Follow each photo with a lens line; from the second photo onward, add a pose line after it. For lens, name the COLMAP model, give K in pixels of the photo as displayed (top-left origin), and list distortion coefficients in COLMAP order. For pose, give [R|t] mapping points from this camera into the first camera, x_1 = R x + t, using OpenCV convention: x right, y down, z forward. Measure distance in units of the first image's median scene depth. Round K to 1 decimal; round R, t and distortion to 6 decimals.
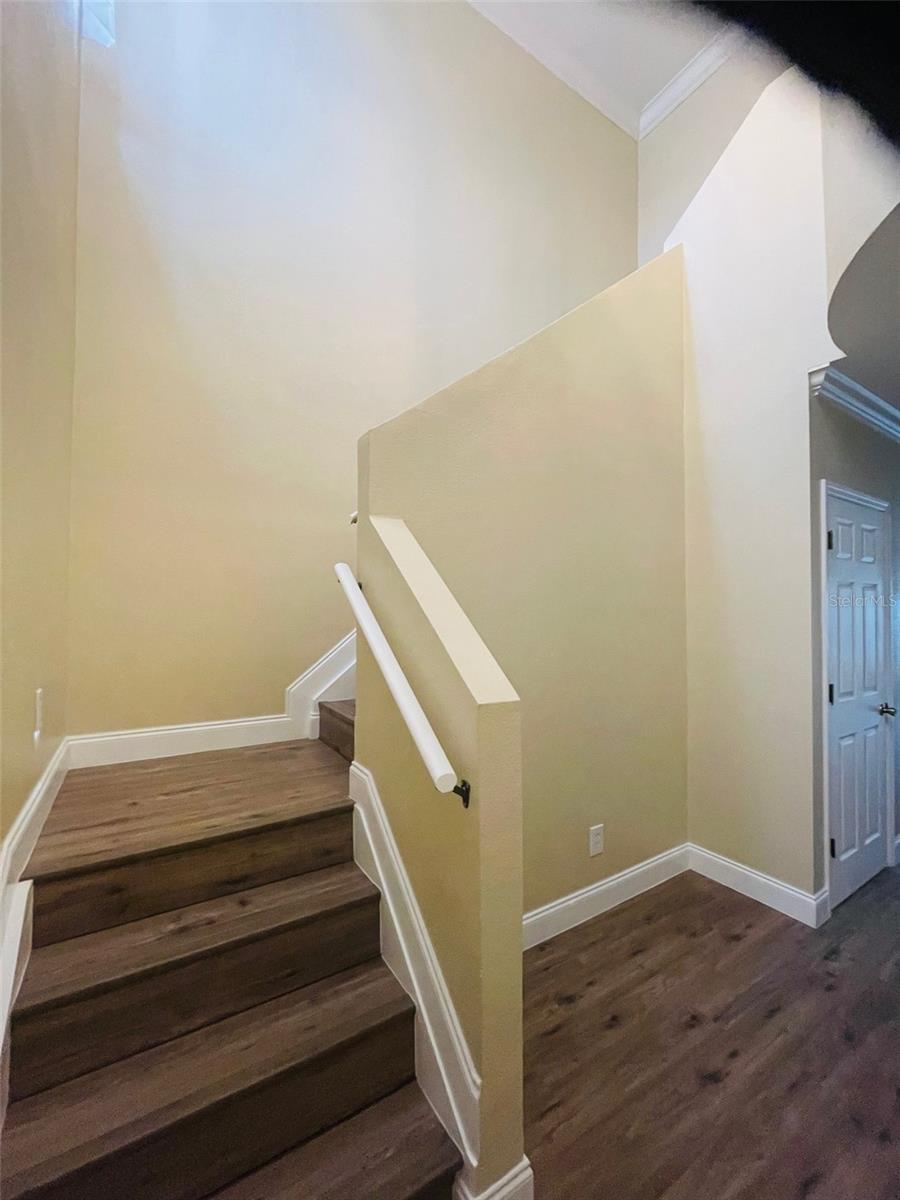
lens RADIAL K [[484.4, 0, 454.5], [0, 484.4, 593.1], [0, 0, 1]] dist [-0.000354, 0.000188]
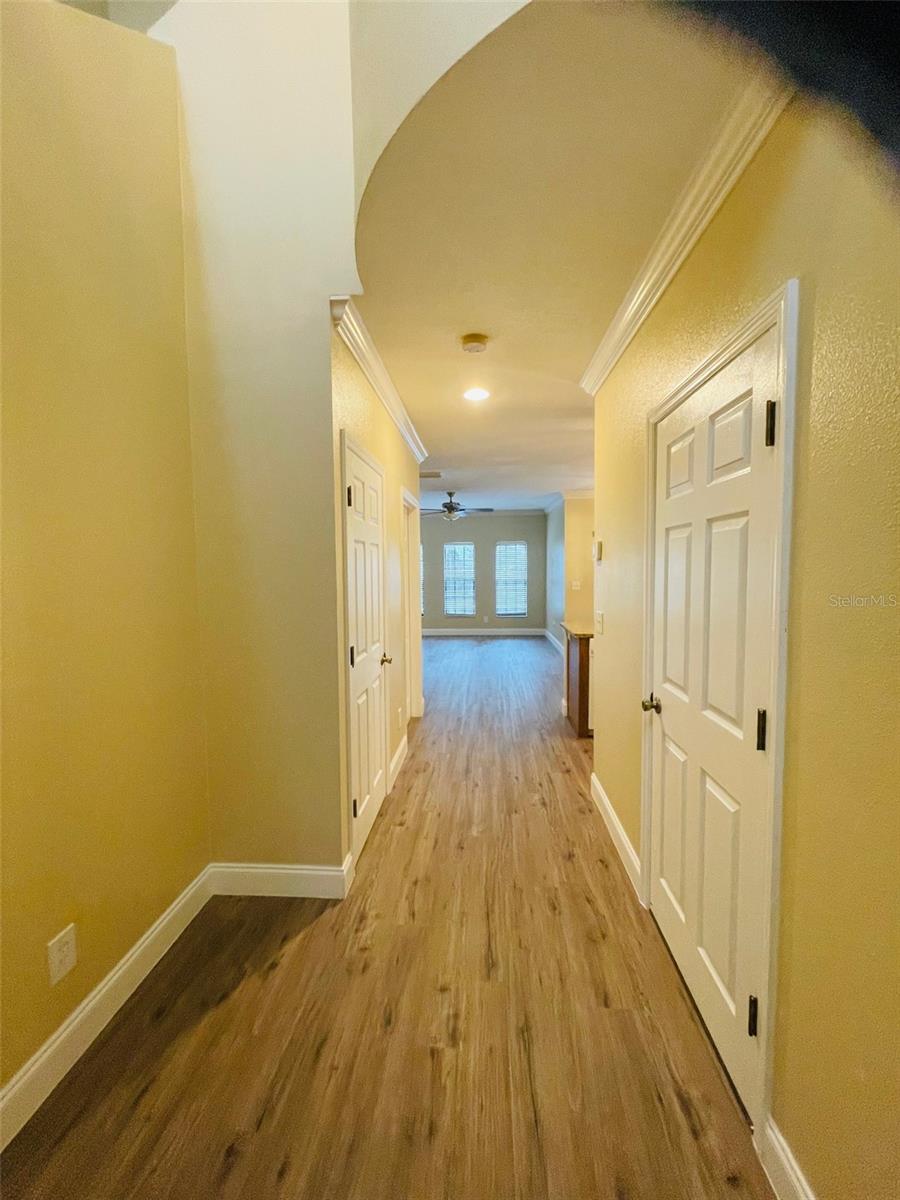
lens RADIAL K [[484.4, 0, 448.3], [0, 484.4, 596.5], [0, 0, 1]] dist [-0.000354, 0.000188]
pose [[0.600551, -0.063335, 0.797074, 0.127989], [-0.010225, 0.996168, 0.086859, 0.002493], [-0.799521, -0.060313, 0.597603, 0.274501]]
